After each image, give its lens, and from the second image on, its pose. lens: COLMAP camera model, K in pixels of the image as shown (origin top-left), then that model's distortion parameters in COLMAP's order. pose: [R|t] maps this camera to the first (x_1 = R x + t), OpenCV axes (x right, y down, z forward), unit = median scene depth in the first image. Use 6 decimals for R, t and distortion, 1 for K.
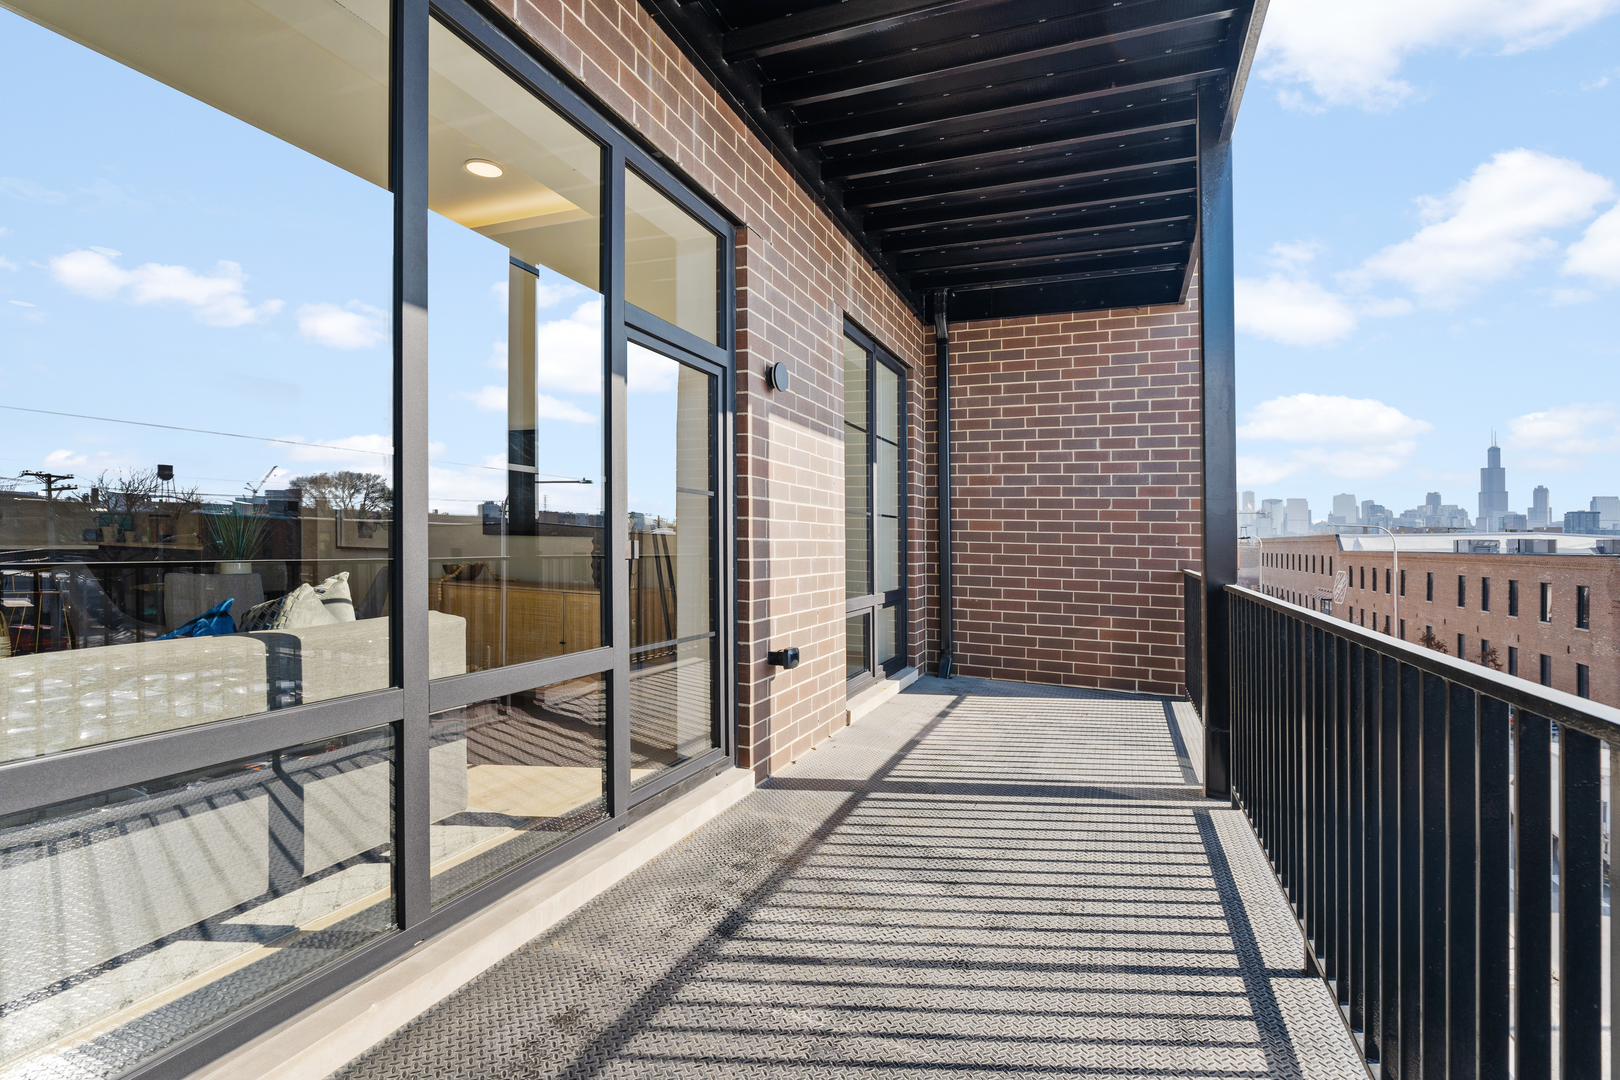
lens RADIAL K [[755.1, 0, 809.5], [0, 755.1, 542.5], [0, 0, 1]] dist [0.001910, 0.000266]
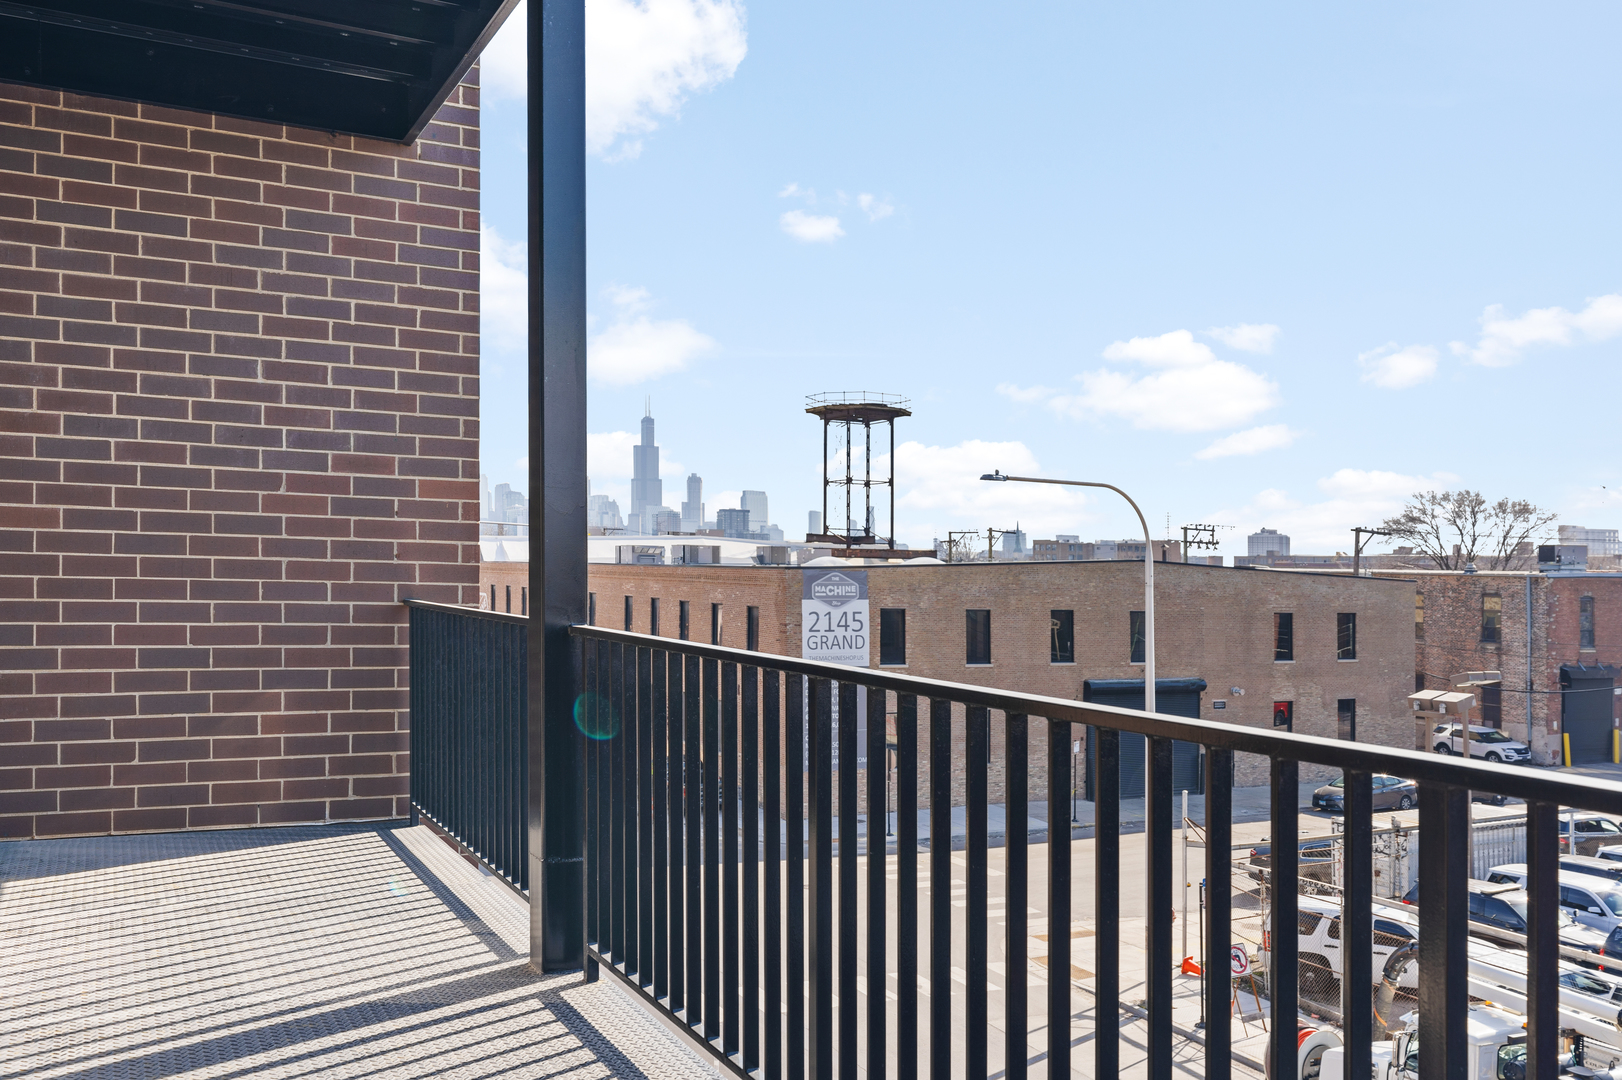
lens RADIAL K [[1397.0, 0, 810.9], [0, 1397.0, 541.4], [0, 0, 1]] dist [0.001363, 0.001860]
pose [[0.657756, 0.007435, 0.753194, -0.110075], [-0.004584, 0.999972, -0.005867, -0.004588], [-0.753217, 0.000406, 0.657772, 0.053471]]
